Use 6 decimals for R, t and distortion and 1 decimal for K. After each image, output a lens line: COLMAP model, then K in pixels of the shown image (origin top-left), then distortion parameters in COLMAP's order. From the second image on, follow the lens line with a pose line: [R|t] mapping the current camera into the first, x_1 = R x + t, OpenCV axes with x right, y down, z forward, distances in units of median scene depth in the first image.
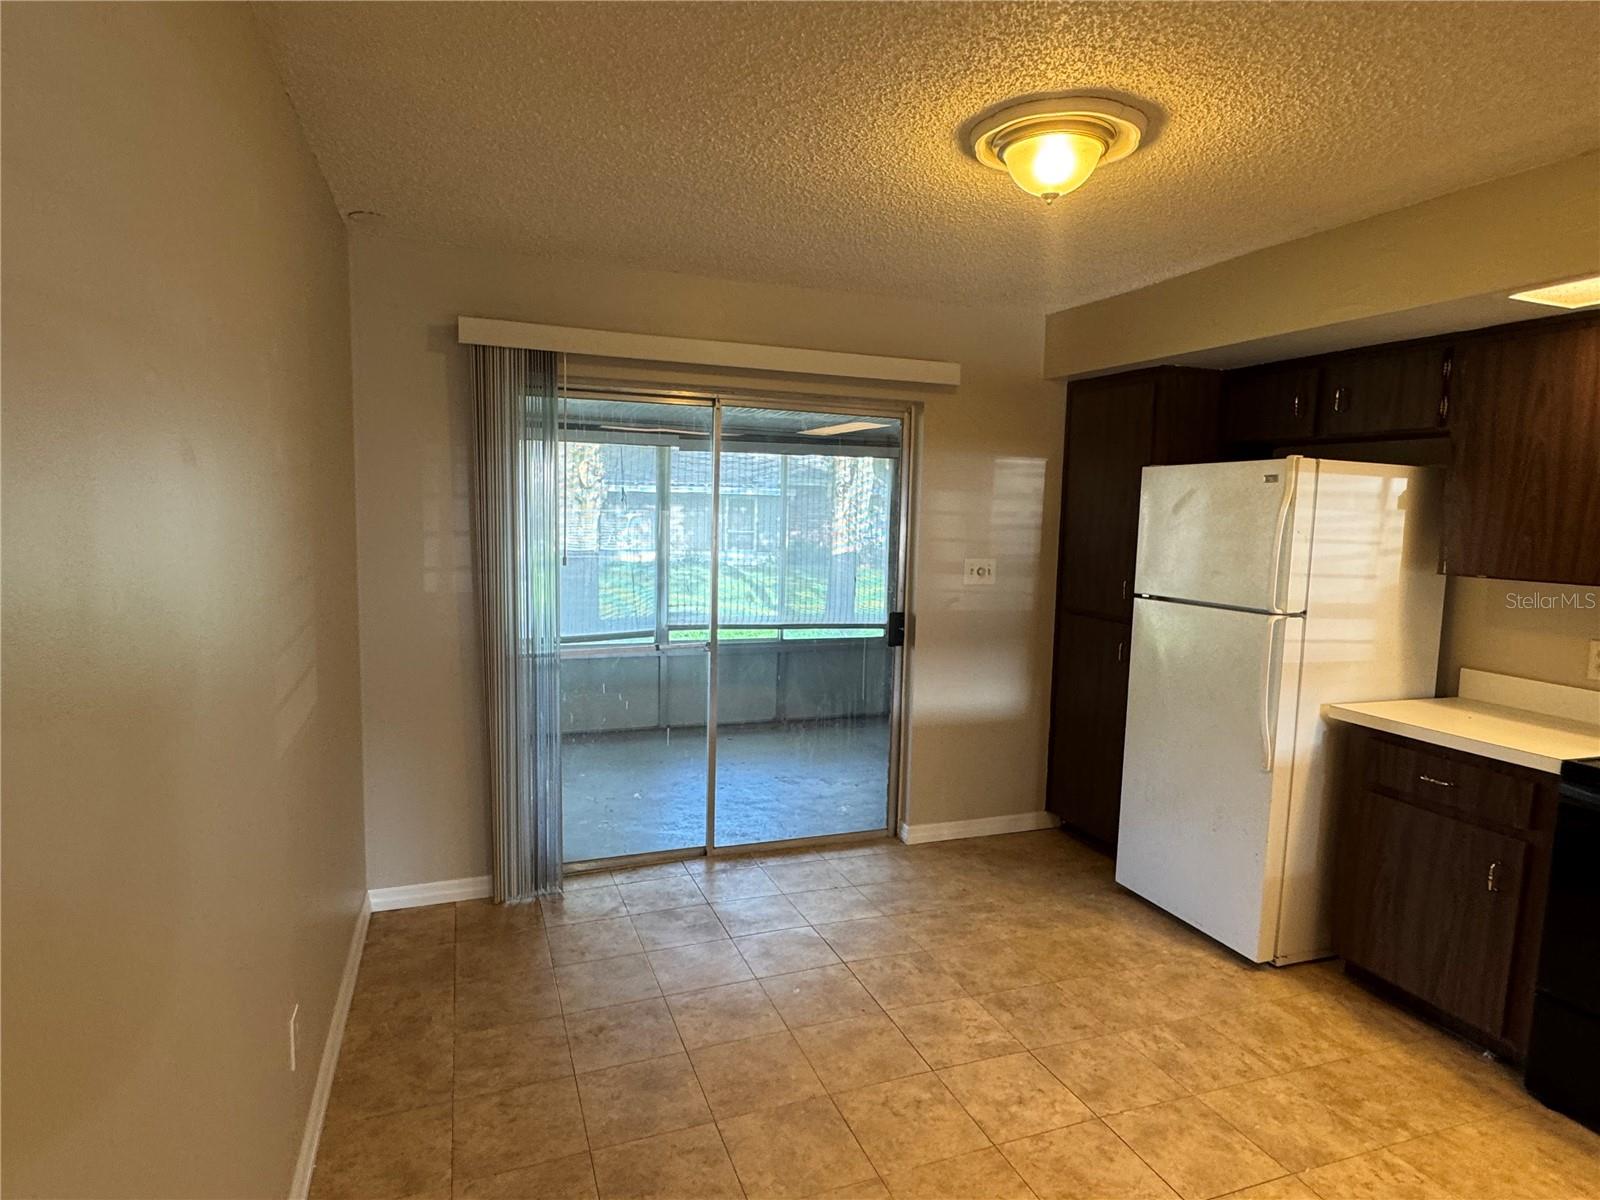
lens RADIAL K [[912.5, 0, 790.1], [0, 912.5, 604.4], [0, 0, 1]] dist [0.000560, -0.000479]
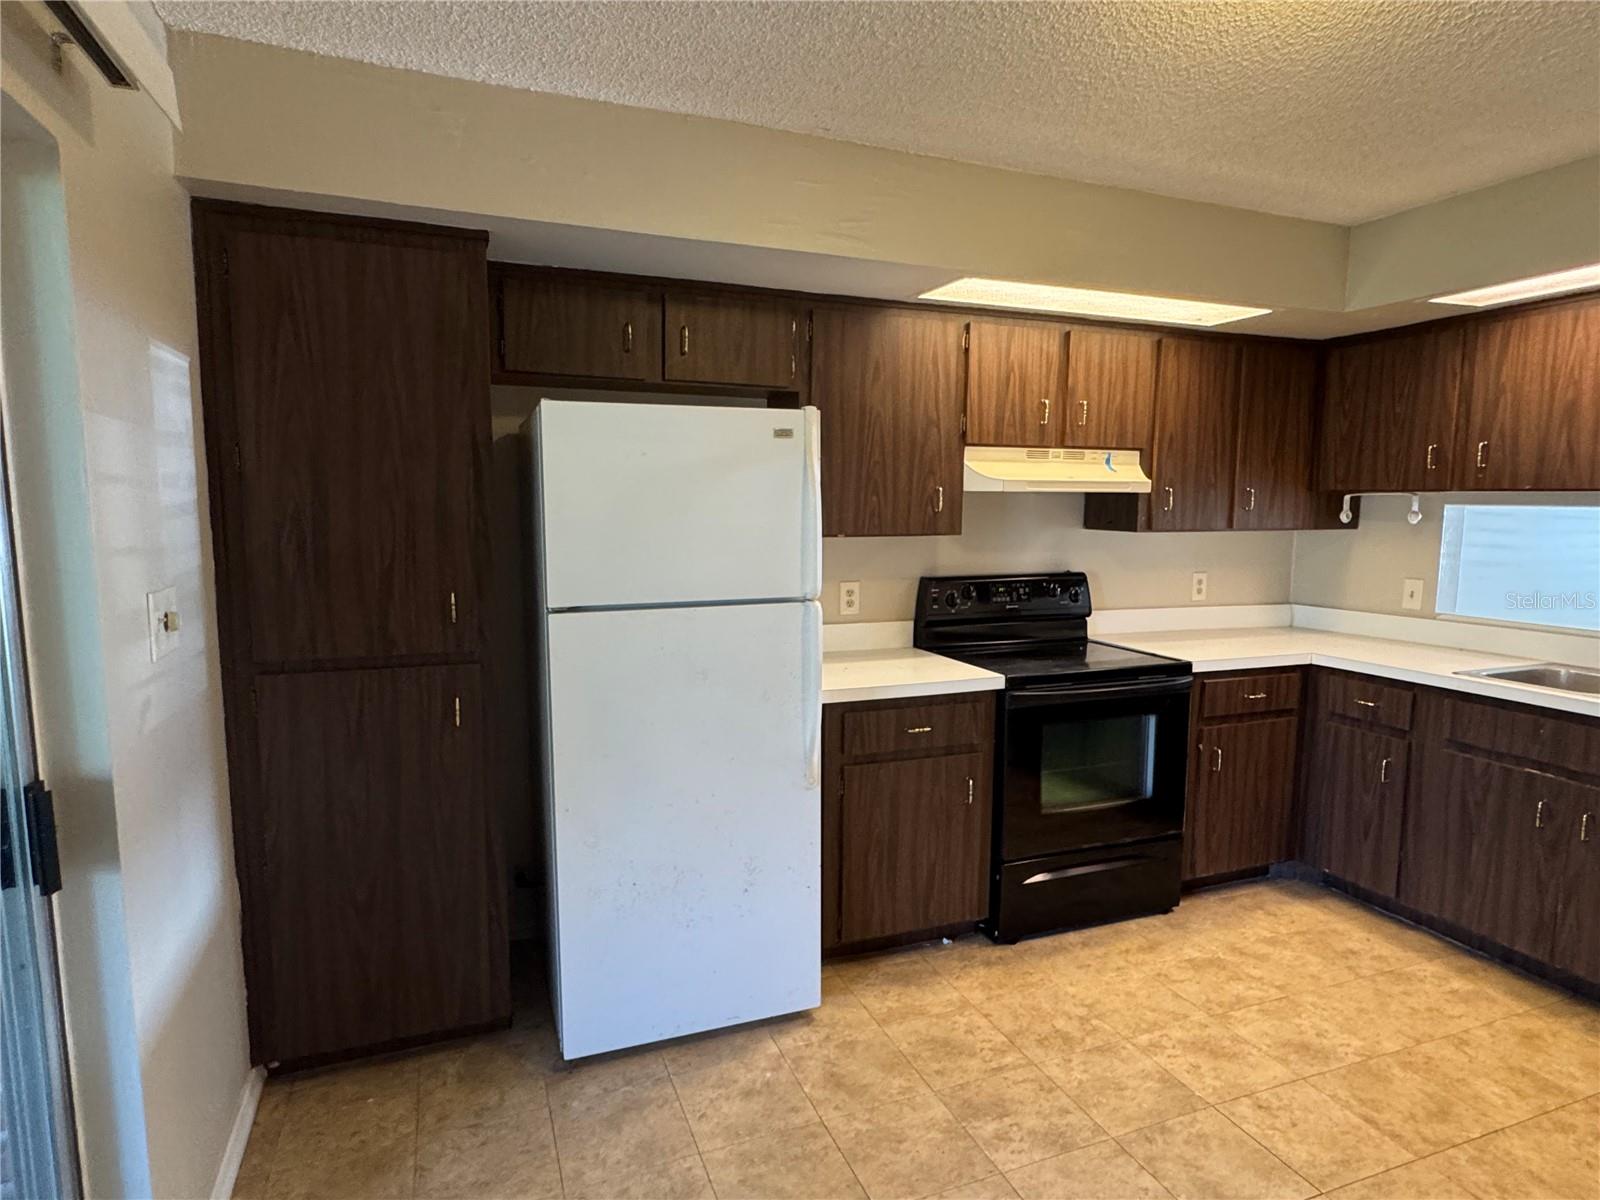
lens RADIAL K [[912.5, 0, 790.1], [0, 912.5, 604.4], [0, 0, 1]] dist [0.000560, -0.000479]
pose [[-0.028523, -0.145760, 0.988909, -0.310842], [0.095551, 0.984383, 0.147849, -0.118959], [-0.995016, 0.098708, -0.014150, 1.126308]]
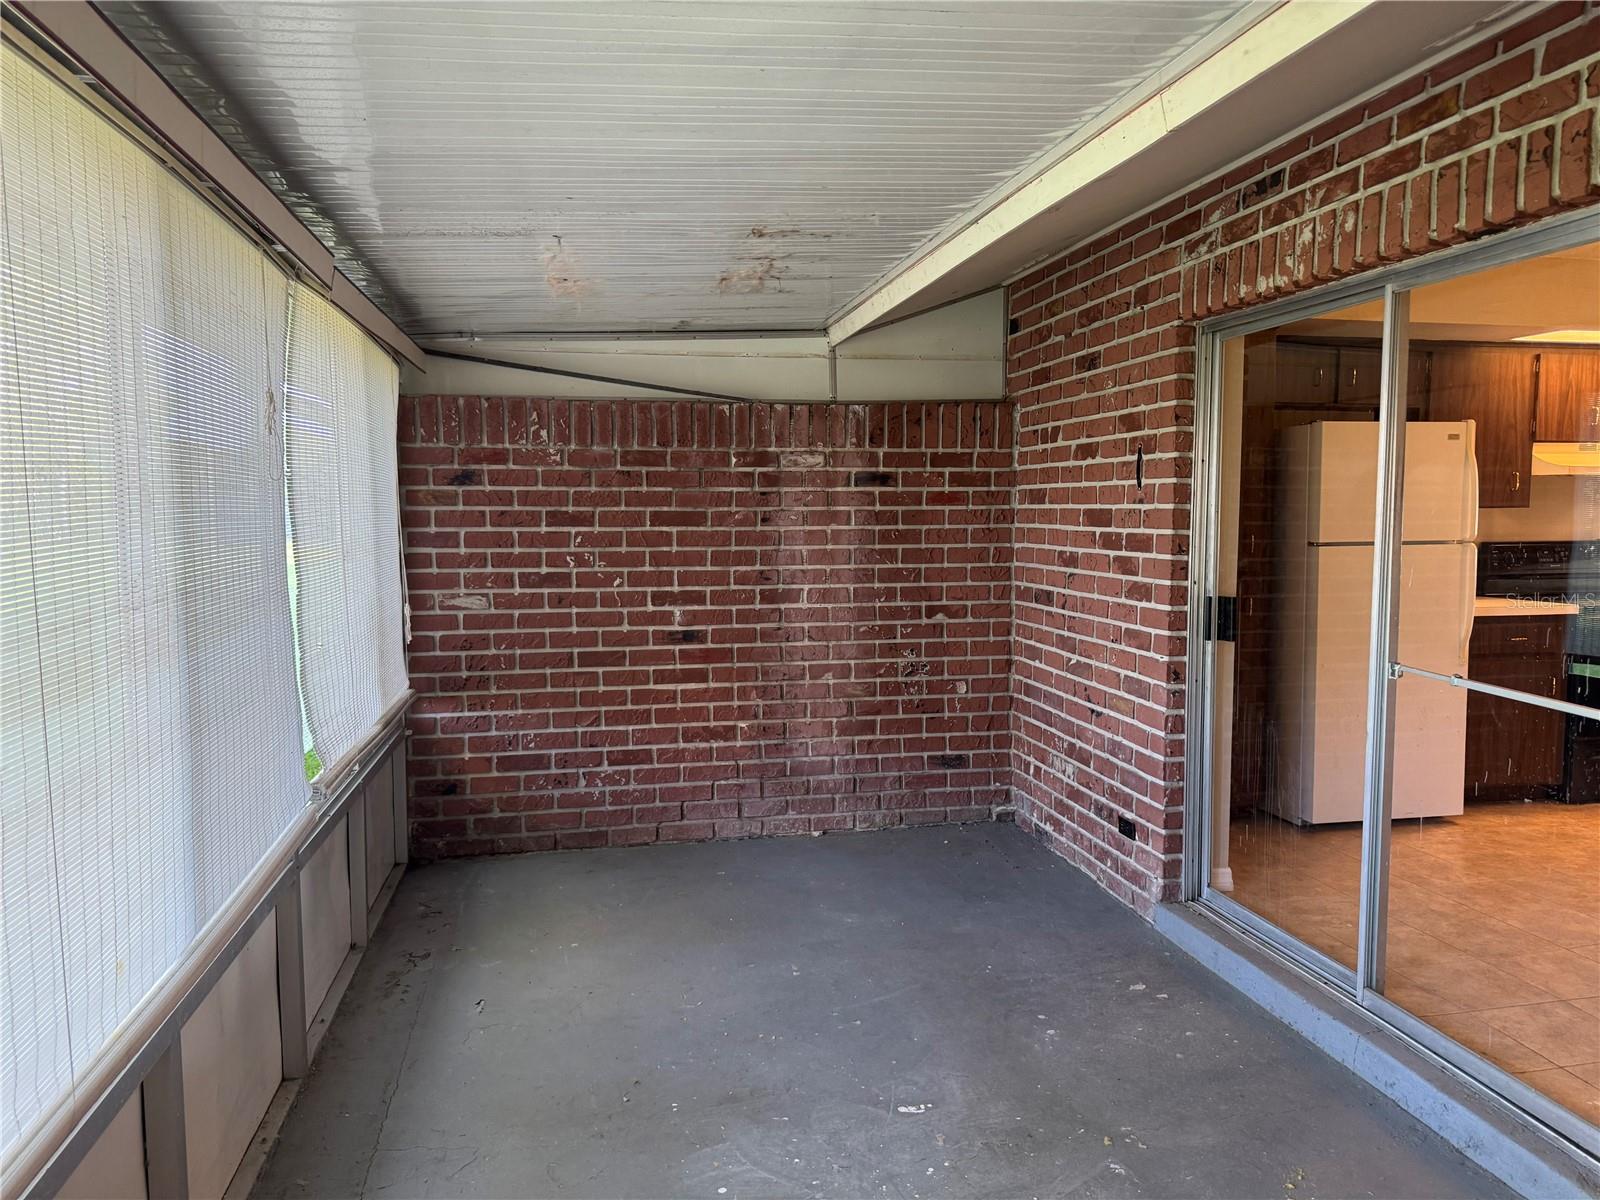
lens RADIAL K [[1159.4, 0, 800.0], [0, 1159.4, 600.0], [0, 0, 1]] dist [0.019902, -0.004105]
pose [[0.137970, -0.105679, 0.984782, -1.353796], [0.104854, 0.990262, 0.091577, -0.173034], [-0.984871, 0.090623, 0.147707, 1.853607]]
